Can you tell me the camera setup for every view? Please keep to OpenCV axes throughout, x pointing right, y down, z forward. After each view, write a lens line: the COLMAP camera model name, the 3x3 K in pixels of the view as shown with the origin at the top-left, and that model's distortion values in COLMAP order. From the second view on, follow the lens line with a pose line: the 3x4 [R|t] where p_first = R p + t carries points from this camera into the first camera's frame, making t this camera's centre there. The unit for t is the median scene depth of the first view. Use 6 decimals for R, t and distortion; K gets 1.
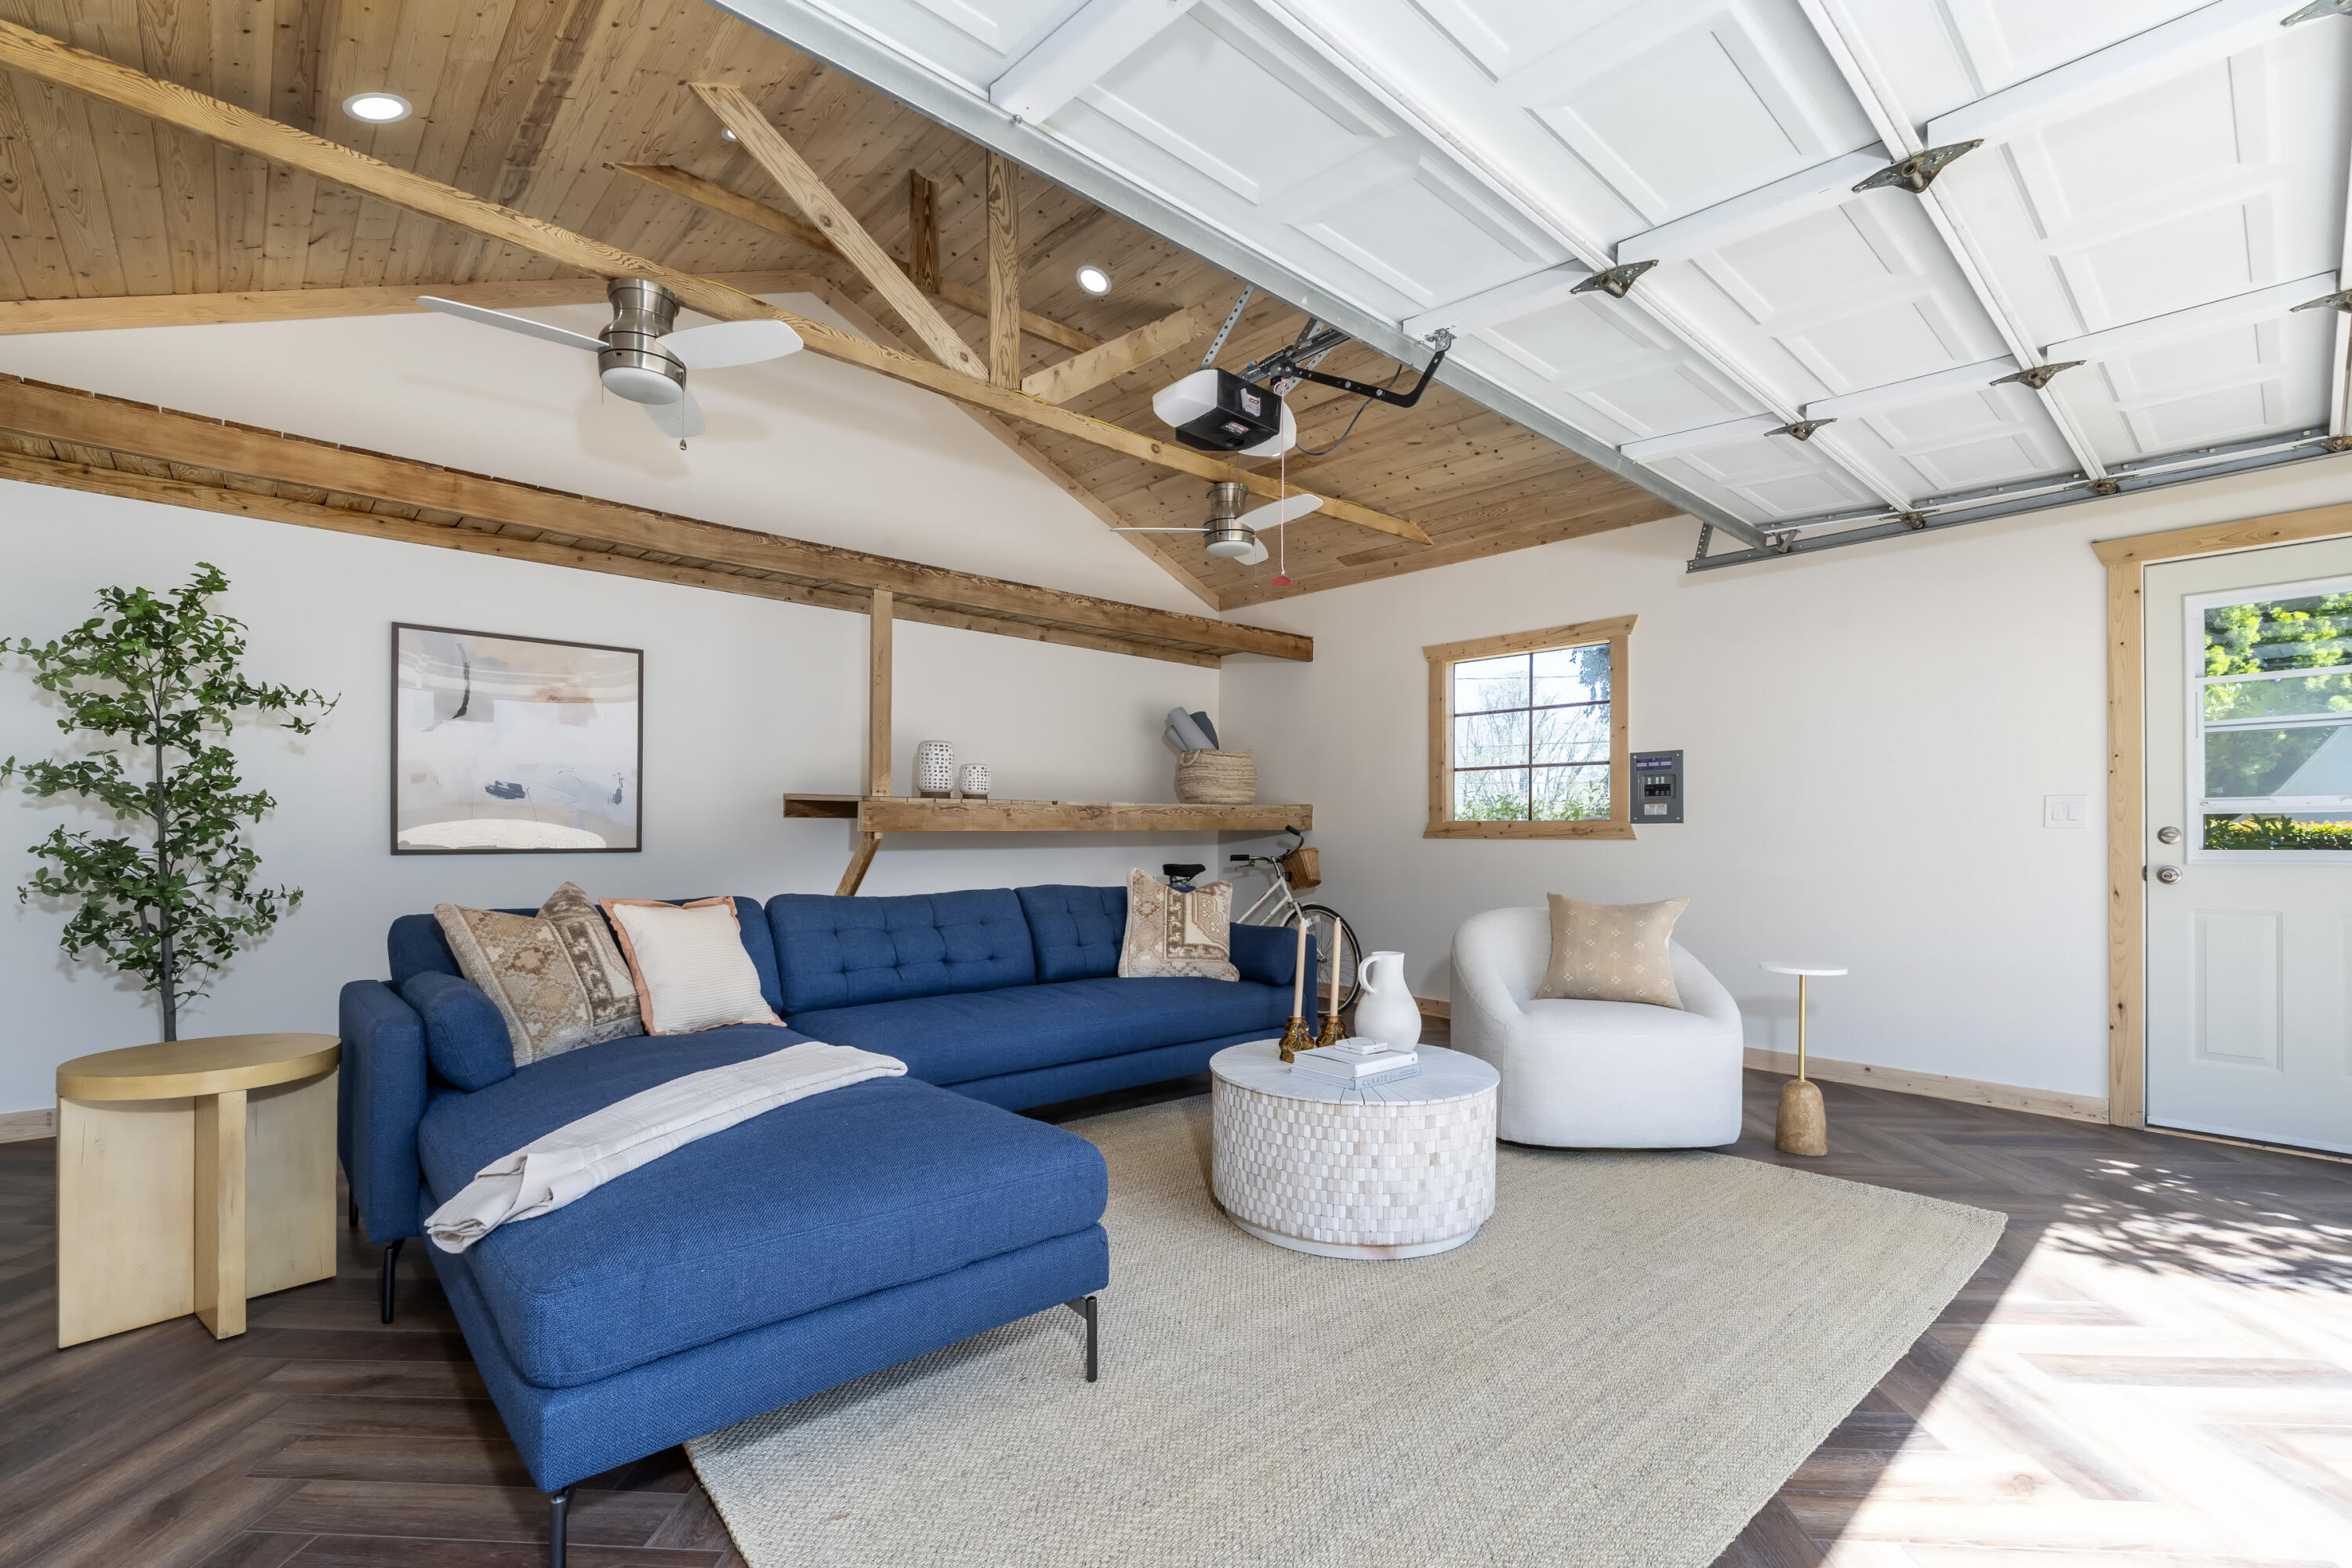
lens RADIAL K [[1037.1, 0, 1173.0], [0, 1037.1, 822.1], [0, 0, 1]] dist [0.001894, 0.000260]
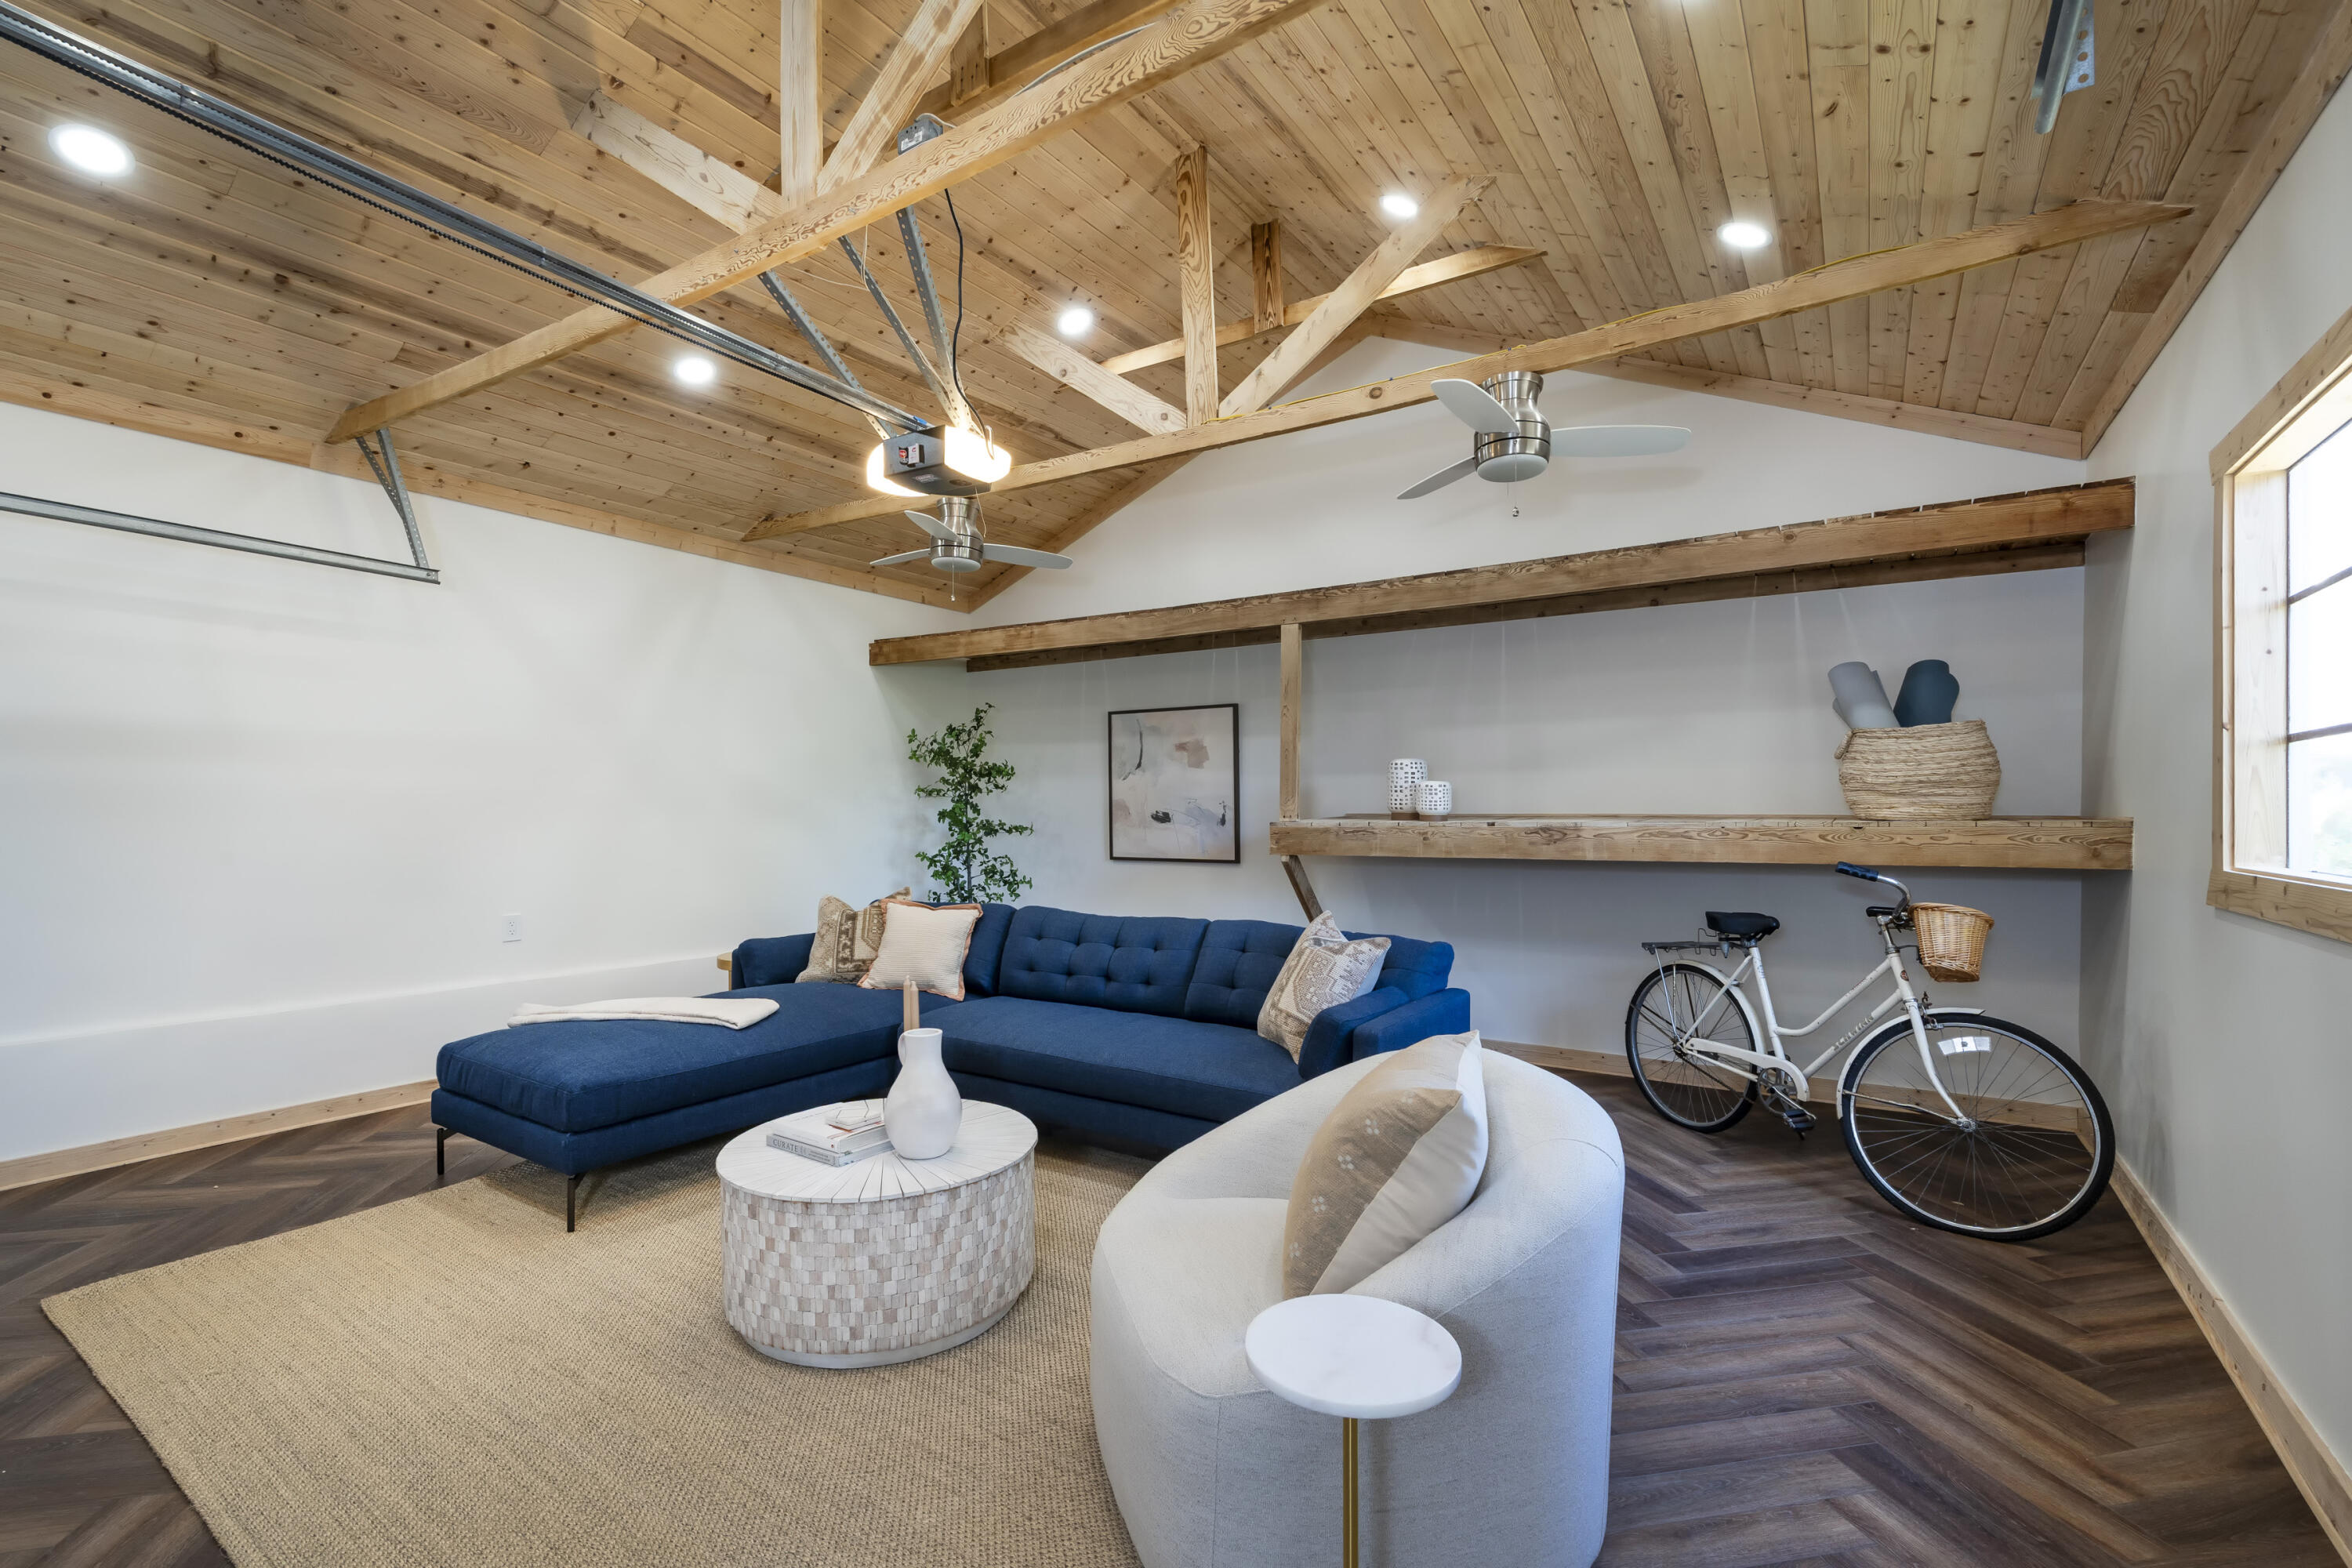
lens RADIAL K [[1037.1, 0, 1173.0], [0, 1037.1, 822.1], [0, 0, 1]] dist [0.001894, 0.000260]
pose [[0.242442, 0.006401, -0.970145, 0.964562], [0.009435, 0.999915, 0.008956, -0.046187], [0.970120, -0.011324, 0.242361, 0.854862]]
